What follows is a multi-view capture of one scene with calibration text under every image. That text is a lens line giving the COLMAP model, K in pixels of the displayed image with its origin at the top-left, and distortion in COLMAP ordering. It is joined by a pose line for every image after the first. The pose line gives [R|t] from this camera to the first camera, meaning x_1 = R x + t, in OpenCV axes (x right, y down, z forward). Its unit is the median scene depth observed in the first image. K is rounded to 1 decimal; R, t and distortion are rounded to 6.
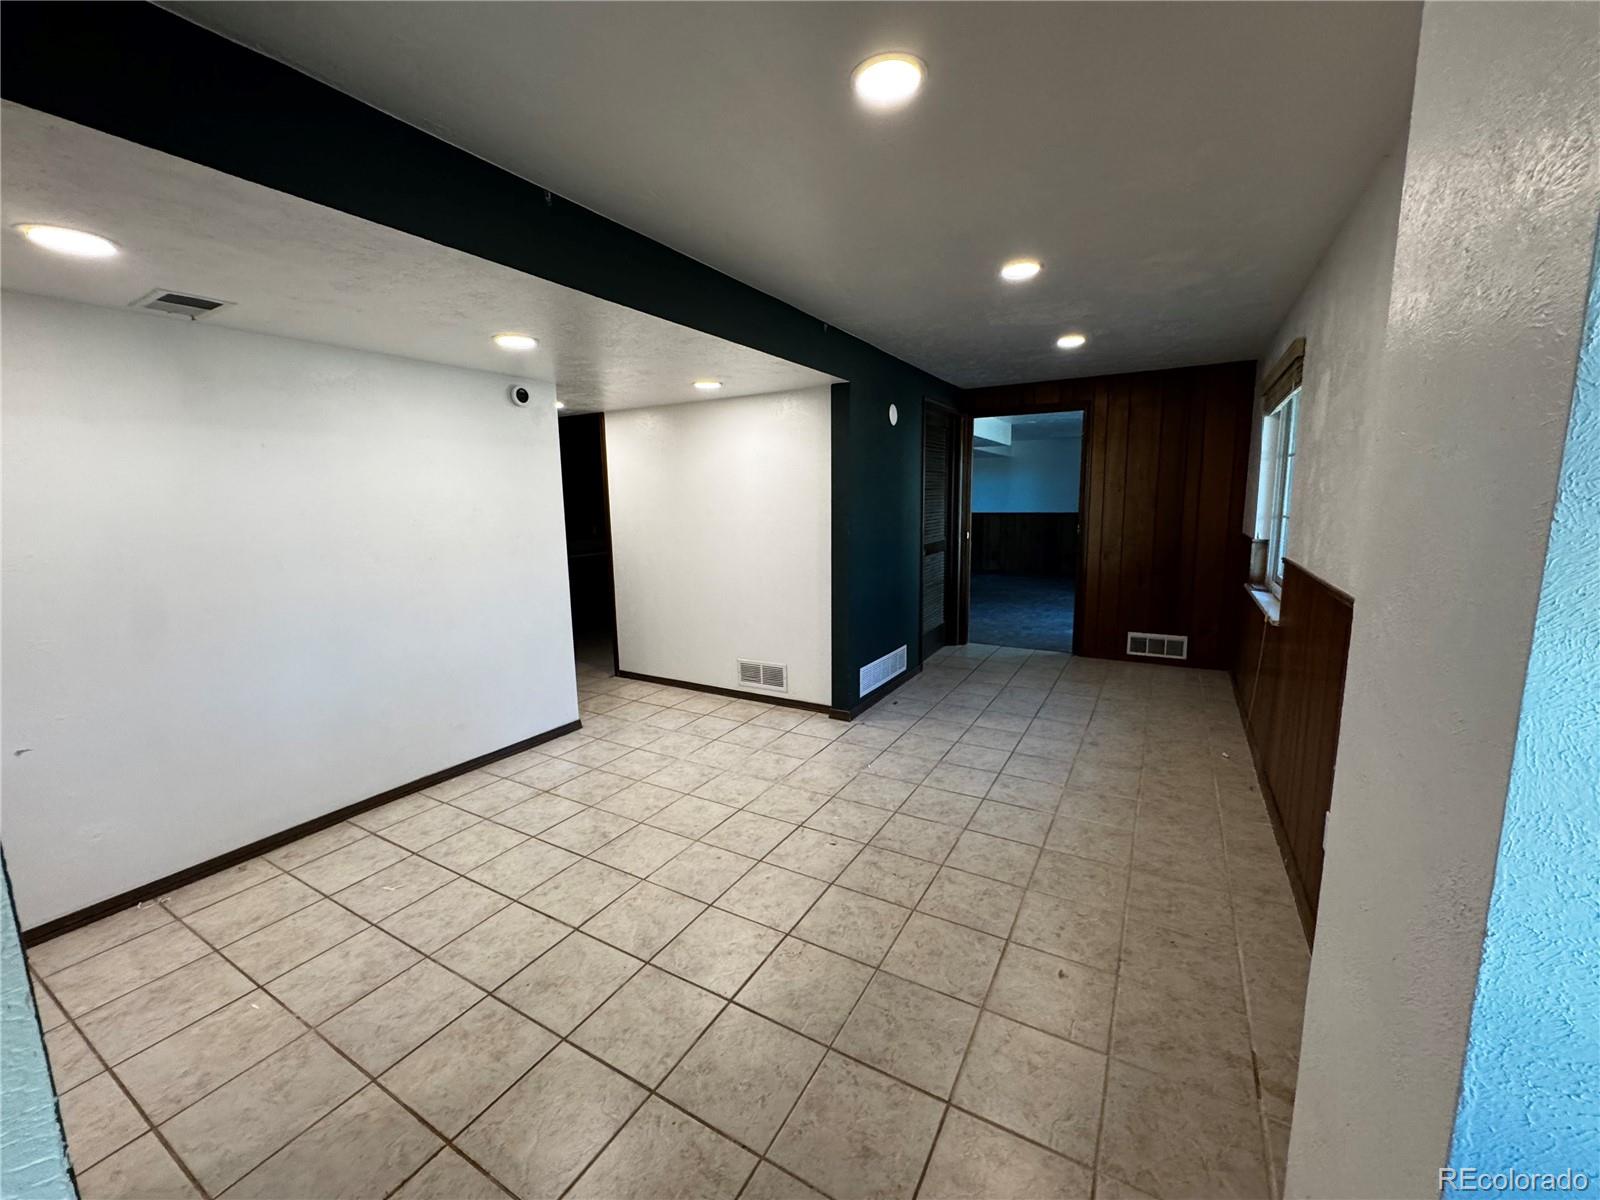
lens RADIAL K [[636.1, 0, 800.0], [0, 636.1, 600.0], [0, 0, 1]] dist [-0.001142, 0.000113]
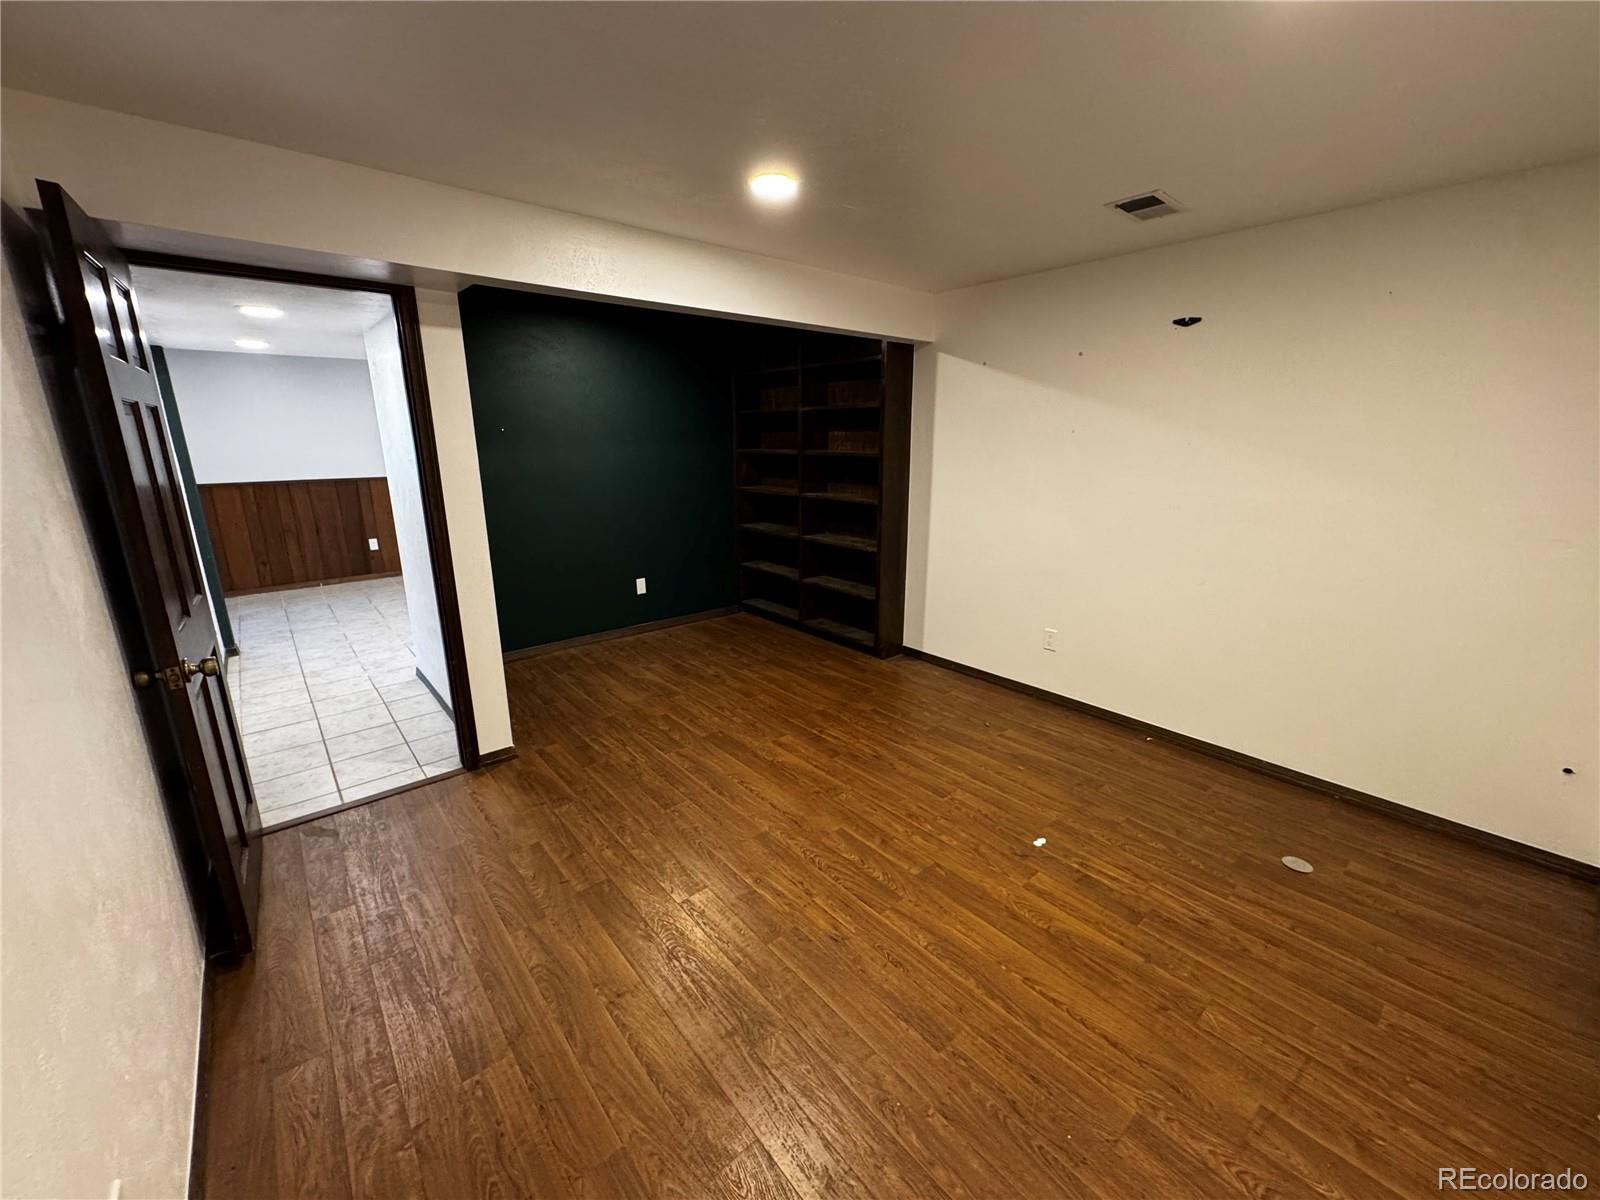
lens RADIAL K [[636.1, 0, 800.0], [0, 636.1, 600.0], [0, 0, 1]] dist [-0.001142, 0.000113]
pose [[-0.940984, -0.072331, 0.330632, -1.287306], [0.063818, 0.921453, 0.383212, -0.281585], [-0.332380, 0.381696, -0.862457, 1.646800]]
